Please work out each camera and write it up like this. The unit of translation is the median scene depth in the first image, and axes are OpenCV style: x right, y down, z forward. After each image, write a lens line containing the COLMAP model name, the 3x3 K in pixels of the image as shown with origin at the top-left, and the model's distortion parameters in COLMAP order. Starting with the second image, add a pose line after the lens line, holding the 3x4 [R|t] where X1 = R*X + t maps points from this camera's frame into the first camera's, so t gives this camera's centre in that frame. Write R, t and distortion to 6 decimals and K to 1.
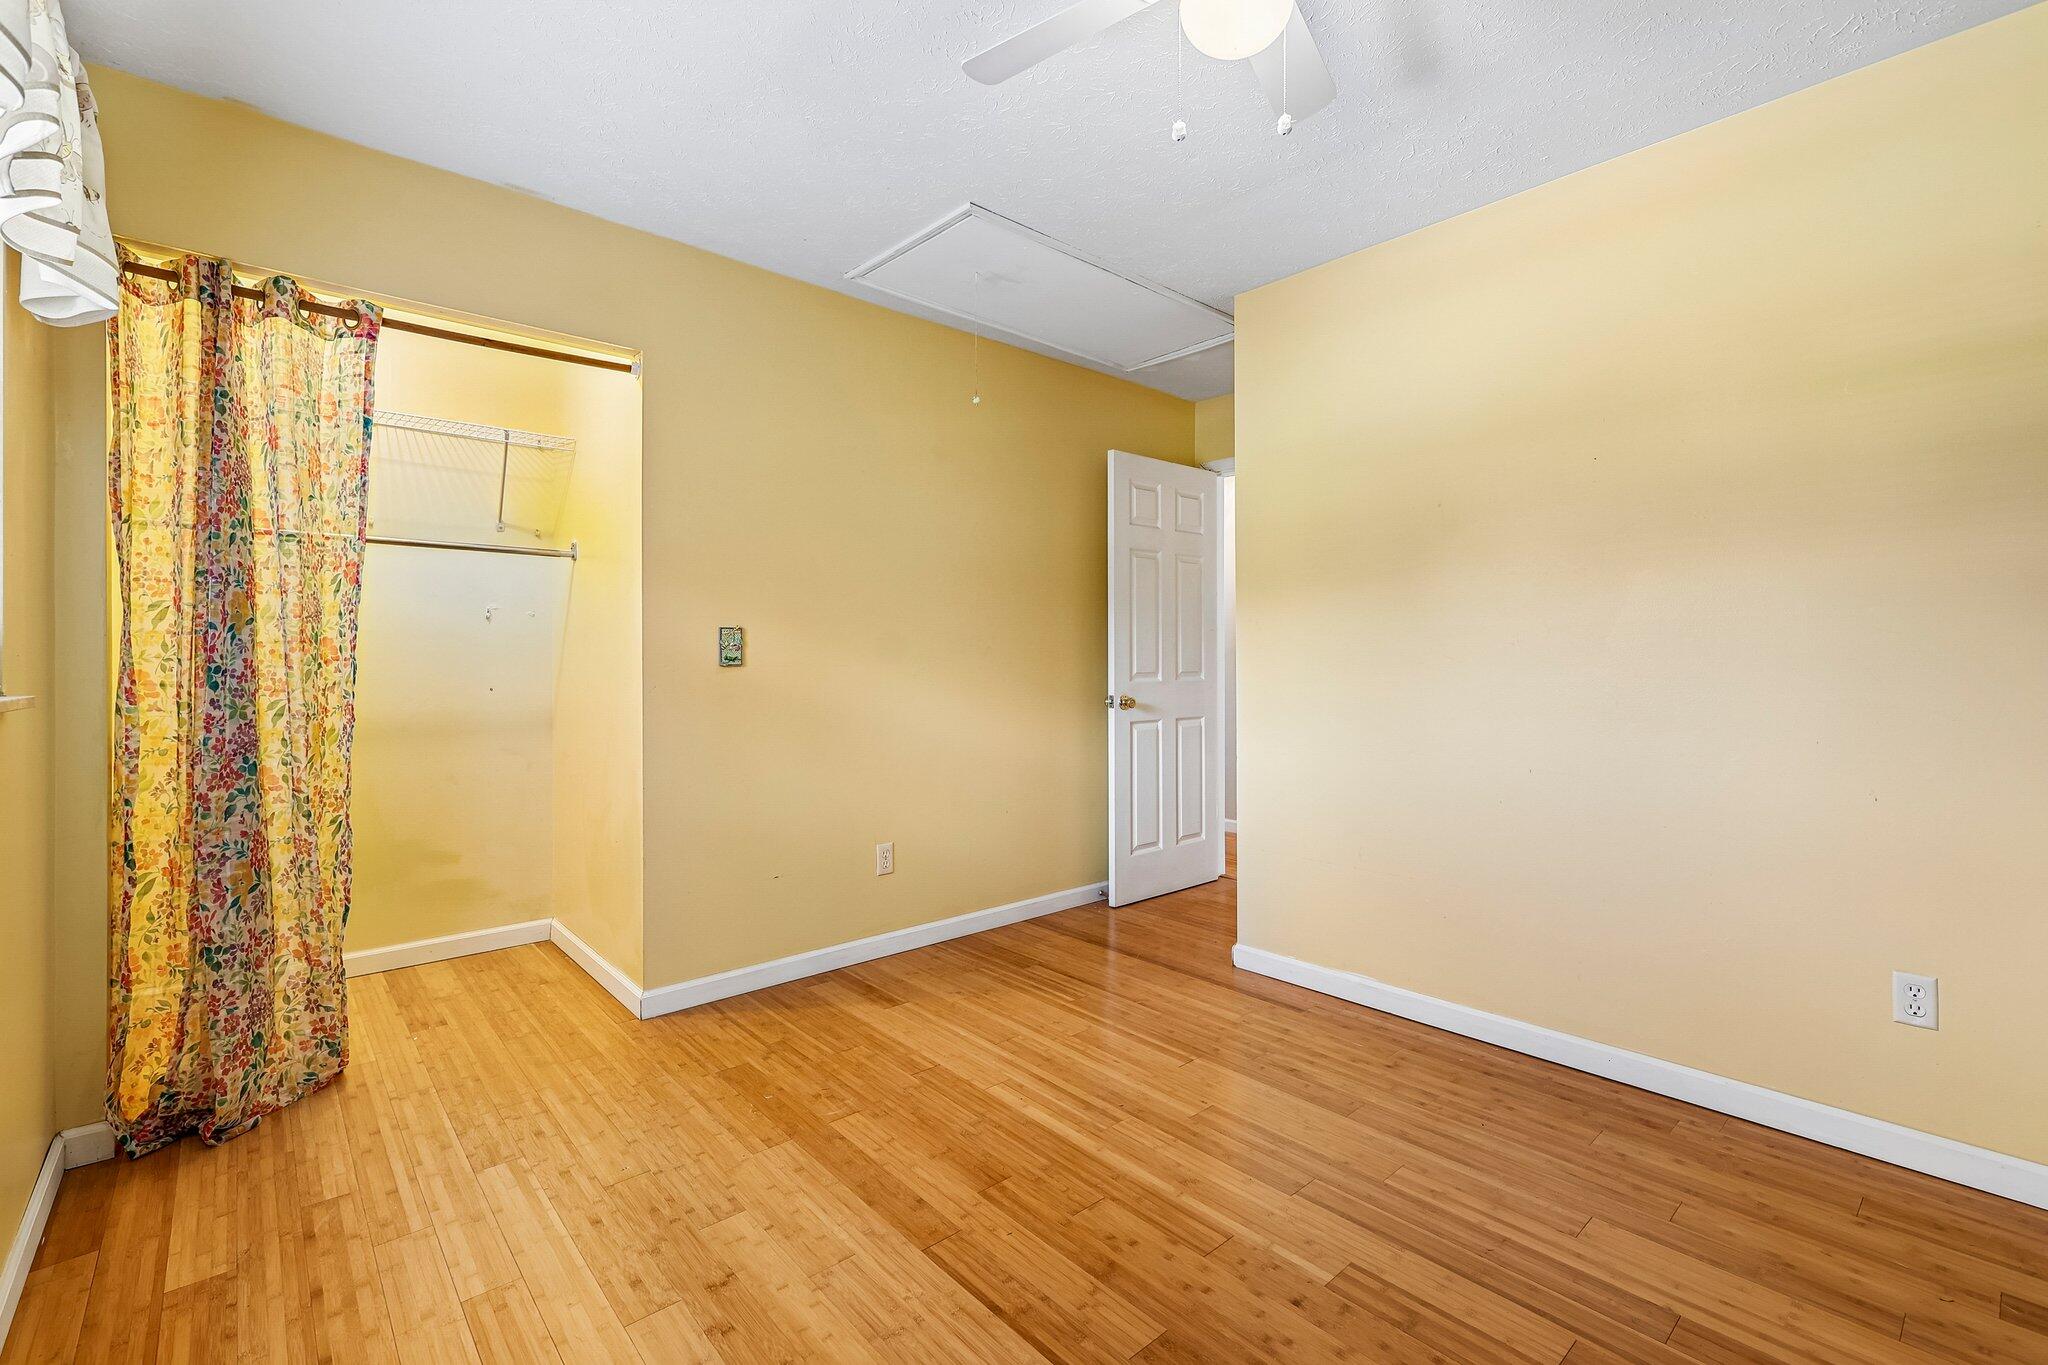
lens RADIAL K [[892.6, 0, 1025.6], [0, 892.6, 673.2], [0, 0, 1]] dist [0.001462, 0.000222]
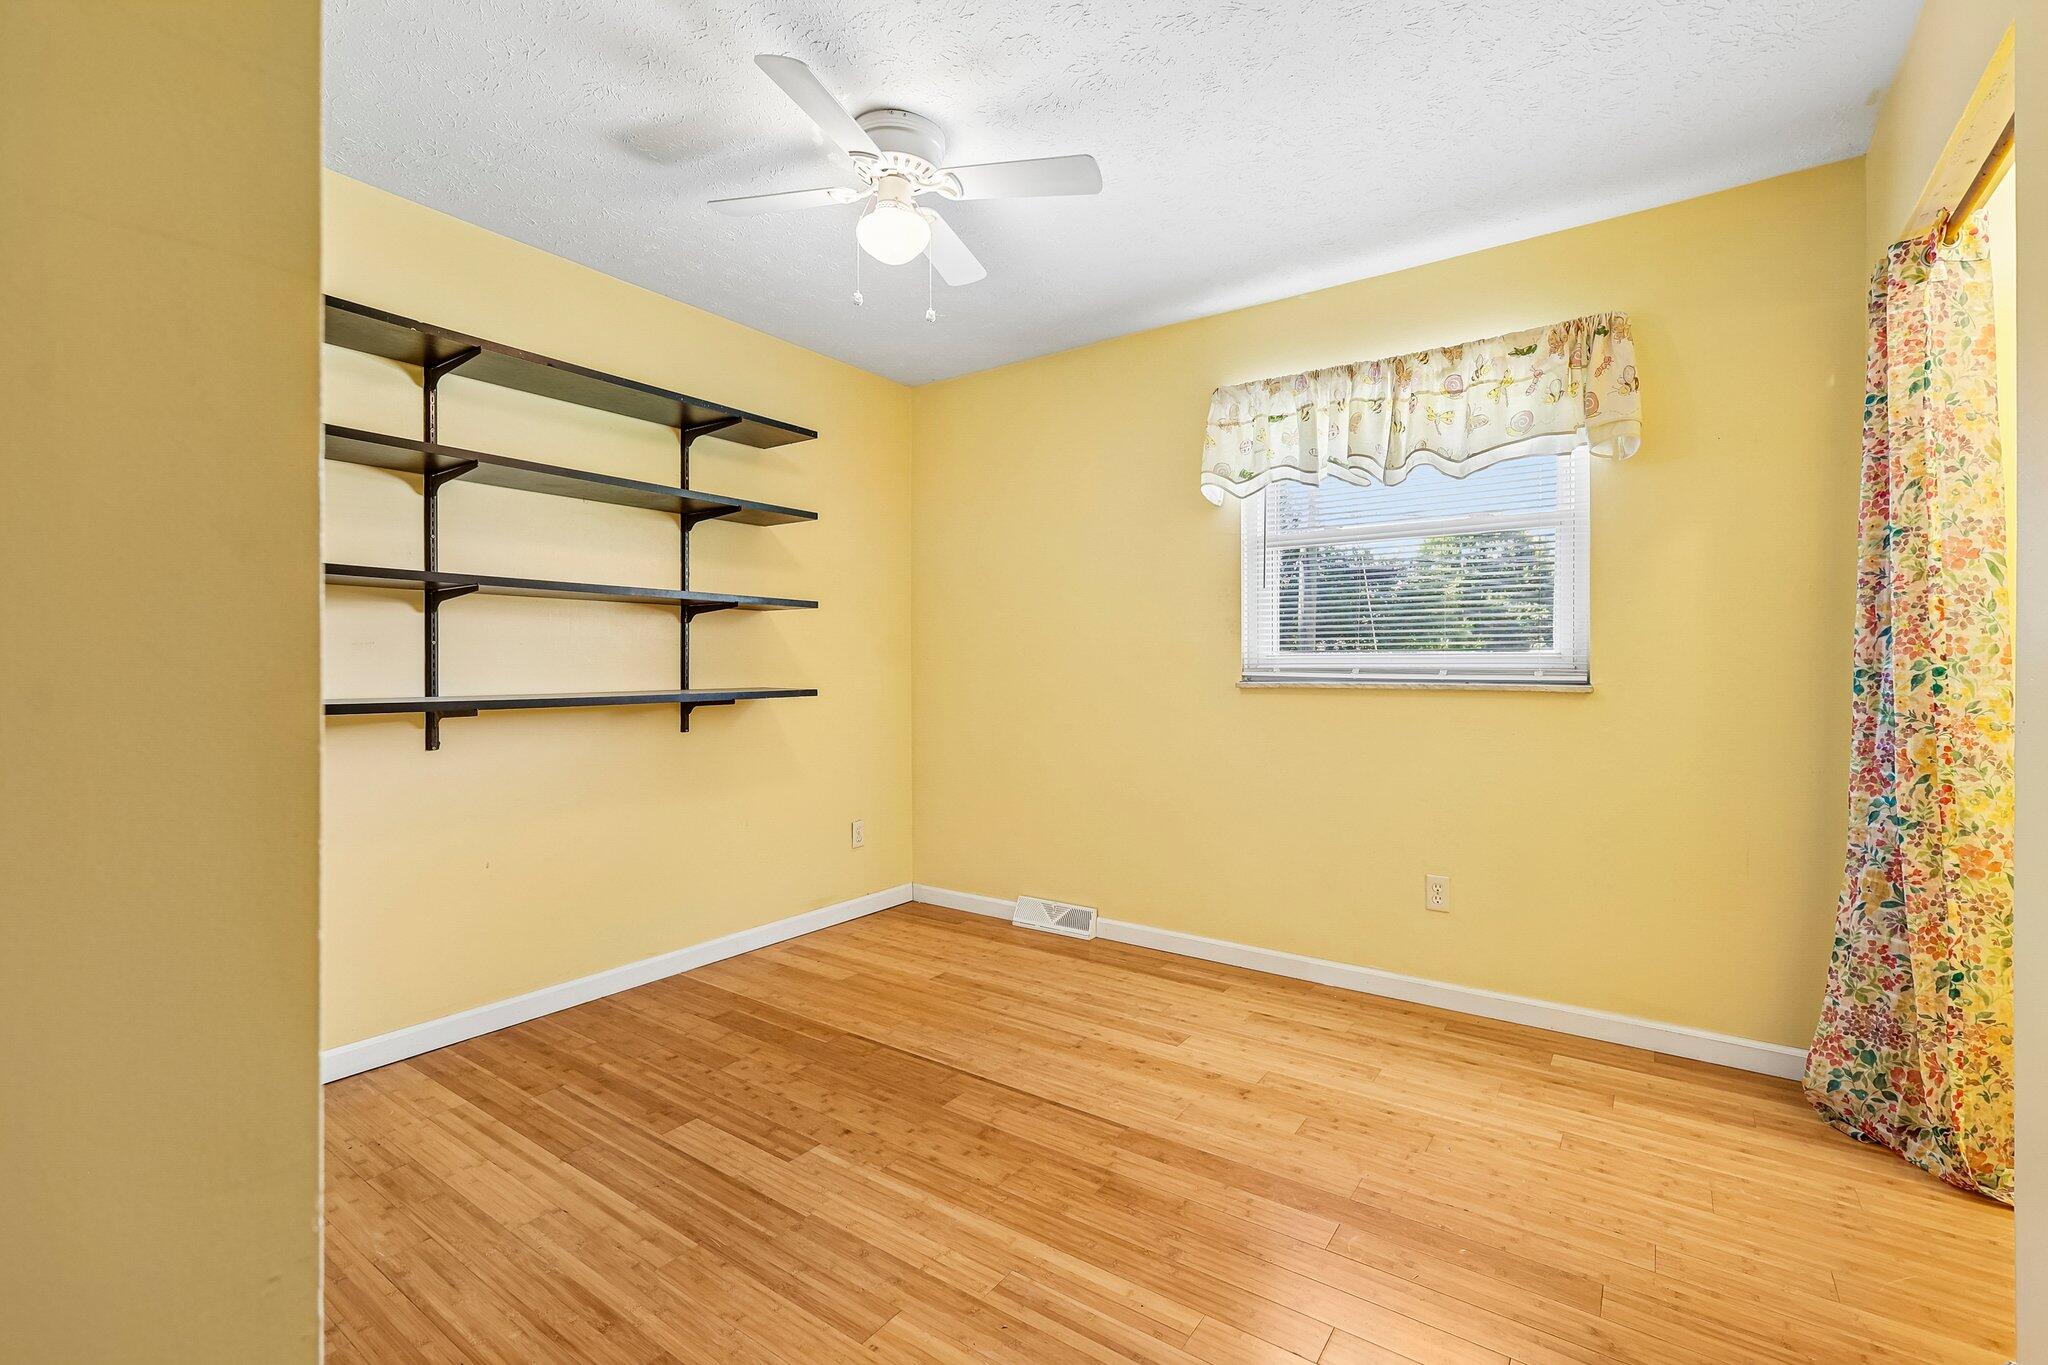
lens RADIAL K [[892.6, 0, 1025.6], [0, 892.6, 673.2], [0, 0, 1]] dist [0.001462, 0.000222]
pose [[-0.973252, 0.005851, -0.229667, 0.284548], [-0.000005, 0.999675, 0.025491, -0.033688], [0.229741, 0.024810, -0.972935, 1.958265]]
